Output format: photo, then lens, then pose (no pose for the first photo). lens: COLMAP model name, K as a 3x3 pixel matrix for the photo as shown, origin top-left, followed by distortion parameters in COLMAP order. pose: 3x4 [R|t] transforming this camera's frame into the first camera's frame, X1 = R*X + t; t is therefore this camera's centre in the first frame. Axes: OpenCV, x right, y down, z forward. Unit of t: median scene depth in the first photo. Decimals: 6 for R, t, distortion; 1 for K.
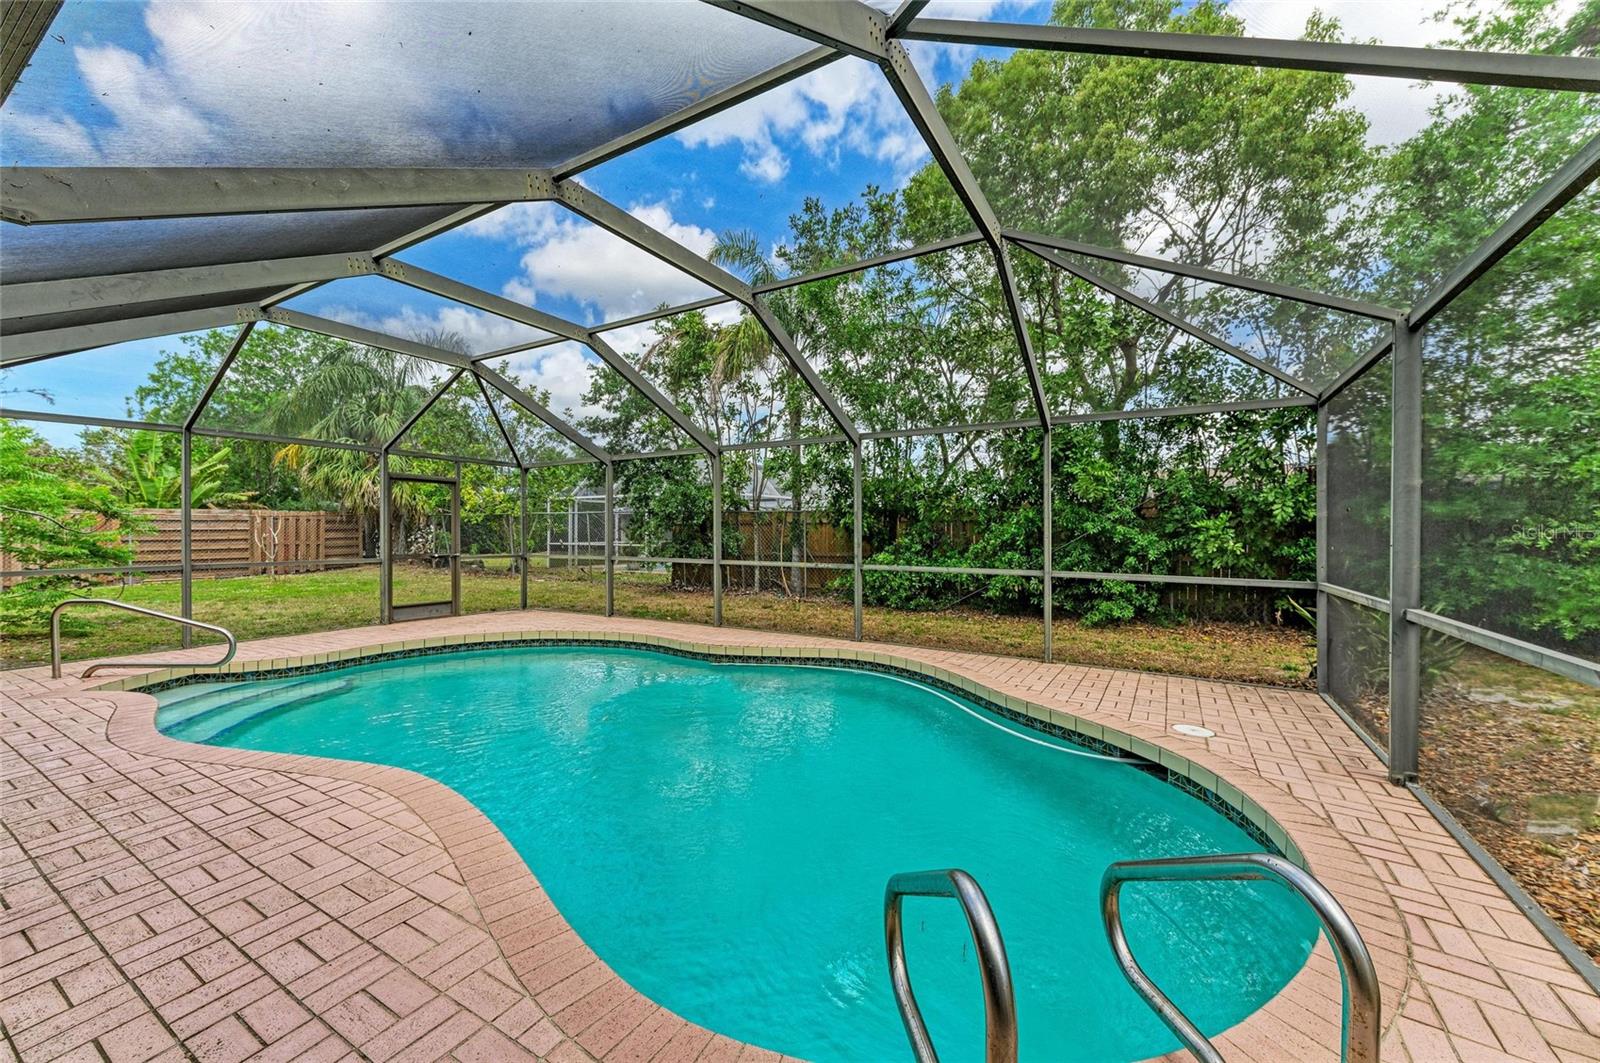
lens RADIAL K [[616.5, 0, 797.6], [0, 616.5, 539.4], [0, 0, 1]] dist [0.019343, -0.006434]
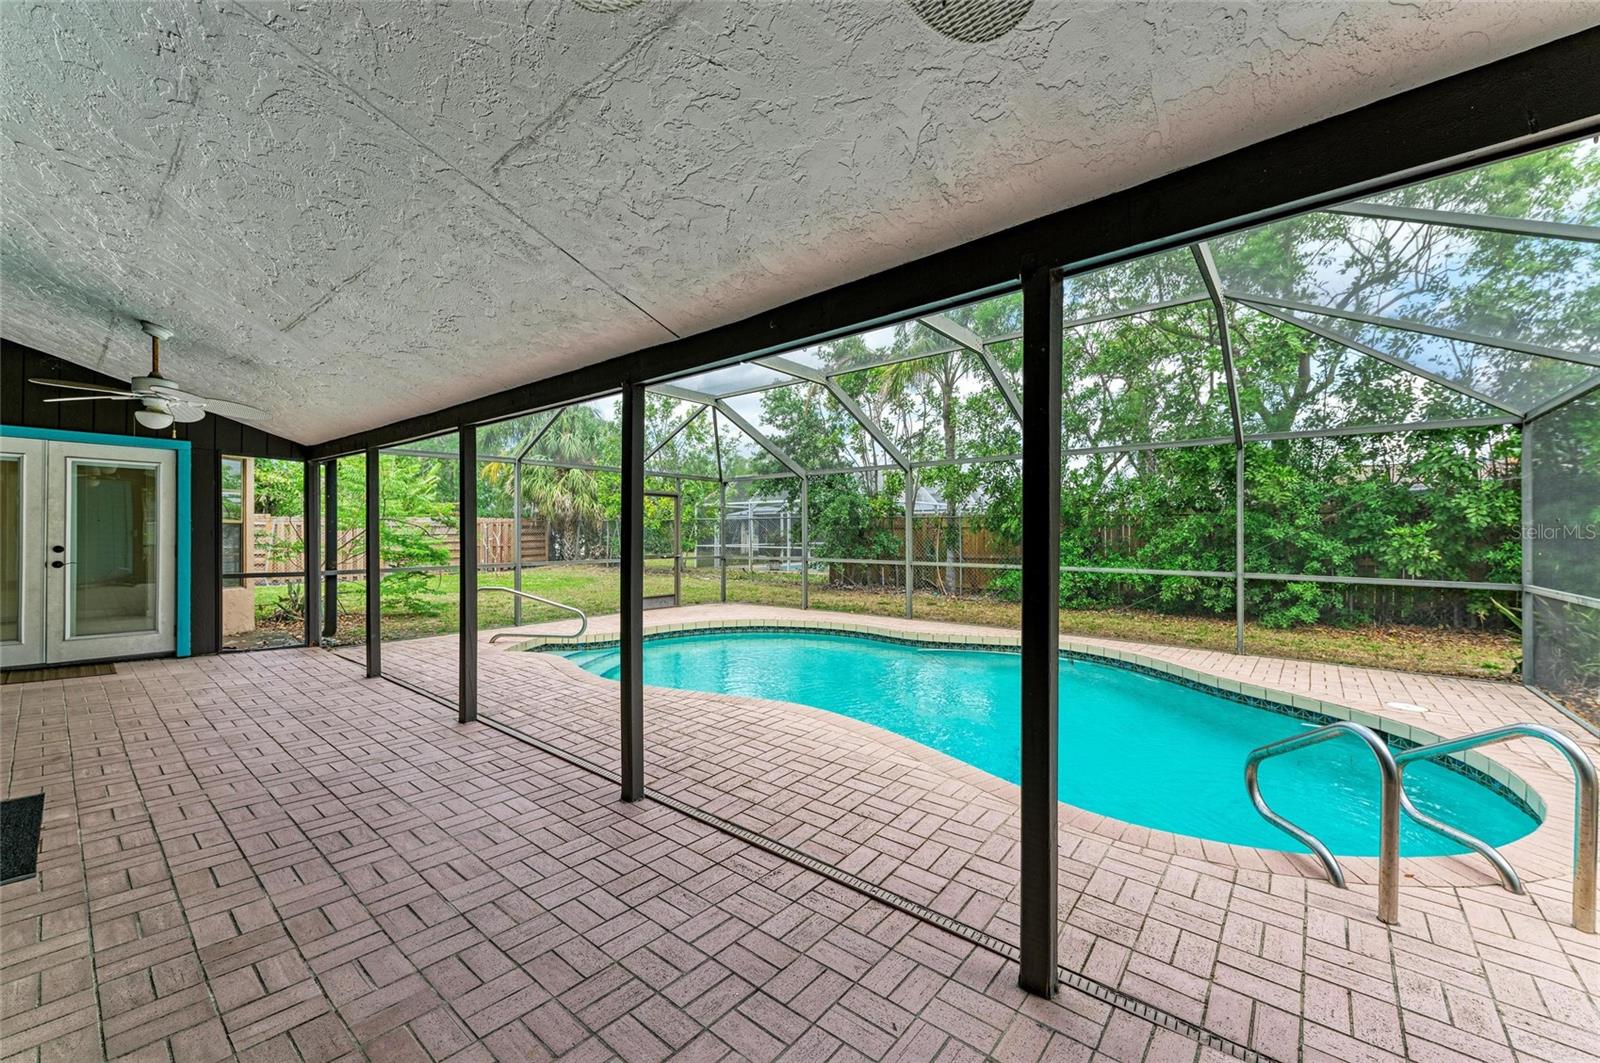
lens RADIAL K [[616.5, 0, 797.6], [0, 616.5, 539.4], [0, 0, 1]] dist [0.019343, -0.006434]
pose [[0.988902, -0.000157, -0.148570, -0.176605], [-0.000173, 0.999998, -0.002212, -0.005447], [0.148570, 0.002213, 0.988899, -0.185559]]
